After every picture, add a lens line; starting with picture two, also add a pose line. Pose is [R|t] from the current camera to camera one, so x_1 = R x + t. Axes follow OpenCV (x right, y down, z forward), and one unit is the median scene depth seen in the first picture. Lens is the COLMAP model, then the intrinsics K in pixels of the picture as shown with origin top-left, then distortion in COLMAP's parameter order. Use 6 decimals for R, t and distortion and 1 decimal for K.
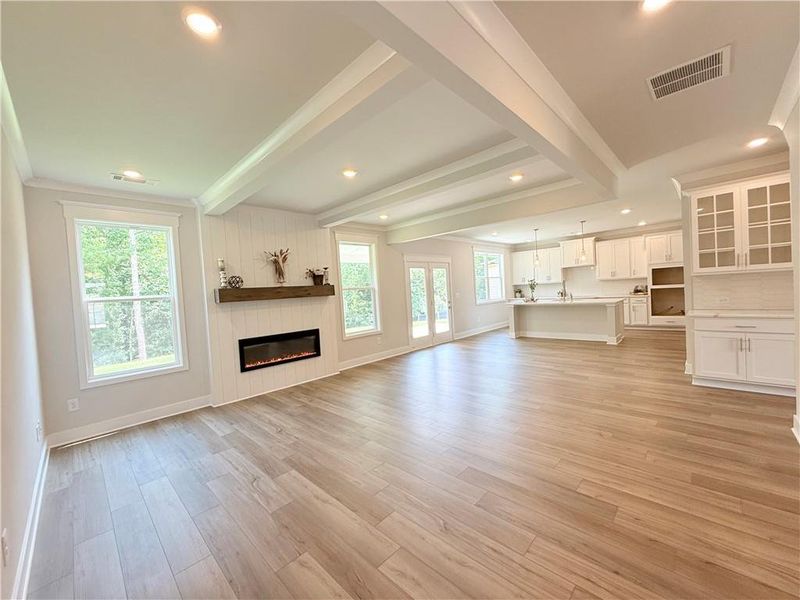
lens RADIAL K [[318.2, 0, 392.6], [0, 318.2, 298.2], [0, 0, 1]] dist [-0.003146, 0.001667]
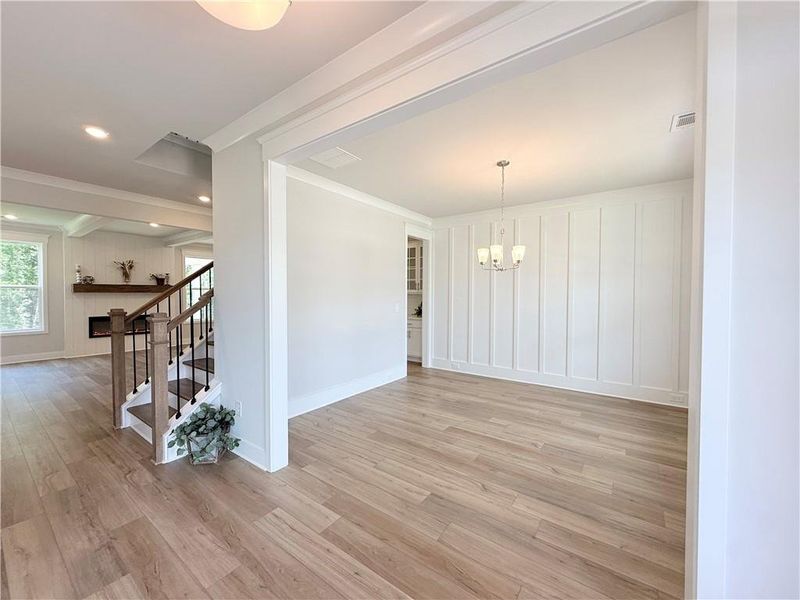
lens RADIAL K [[318.2, 0, 397.5], [0, 318.2, 298.9], [0, 0, 1]] dist [-0.003146, 0.001667]
pose [[0.987727, 0.056940, 0.145444, 0.751396], [-0.055794, 0.998371, -0.011947, -0.023183], [-0.145887, 0.003686, 0.989294, -0.737264]]
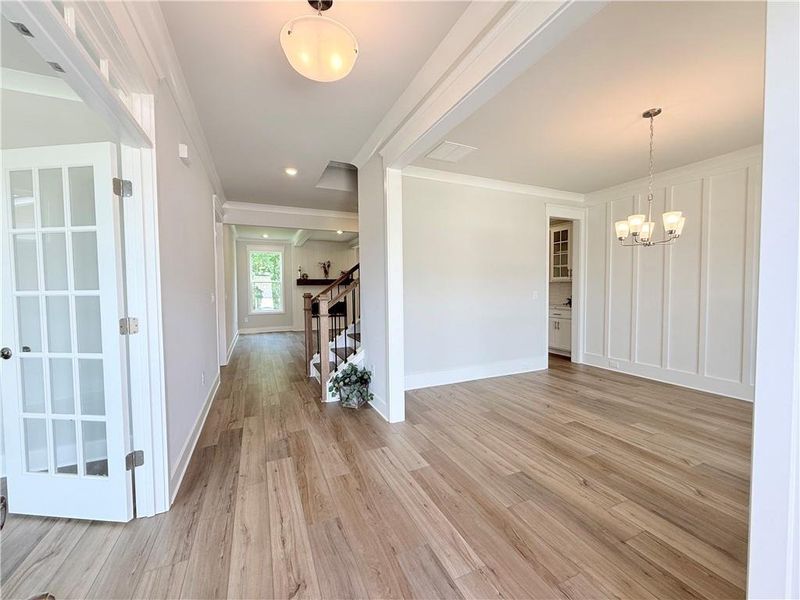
lens RADIAL K [[318.2, 0, 400.3], [0, 318.2, 300.9], [0, 0, 1]] dist [-0.003146, 0.001667]
pose [[0.930842, 0.062860, -0.359975, 0.880698], [-0.051361, 0.997820, 0.041429, -0.006518], [0.361795, -0.020075, 0.932042, -0.780422]]
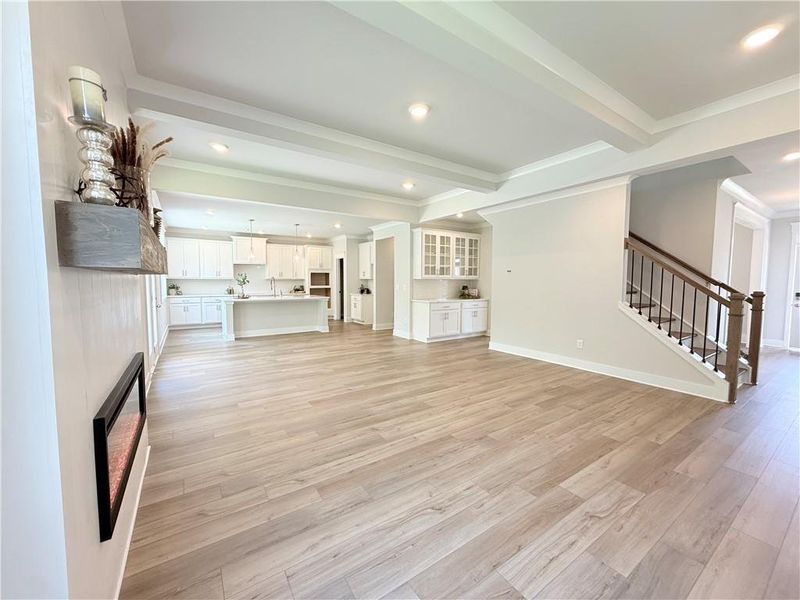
lens RADIAL K [[318.2, 0, 403.1], [0, 318.2, 300.7], [0, 0, 1]] dist [-0.003146, 0.001667]
pose [[0.201137, -0.005181, 0.979549, -0.788986], [0.007146, 0.999967, 0.003822, 0.040101], [-0.979537, 0.006231, 0.201167, 0.812825]]
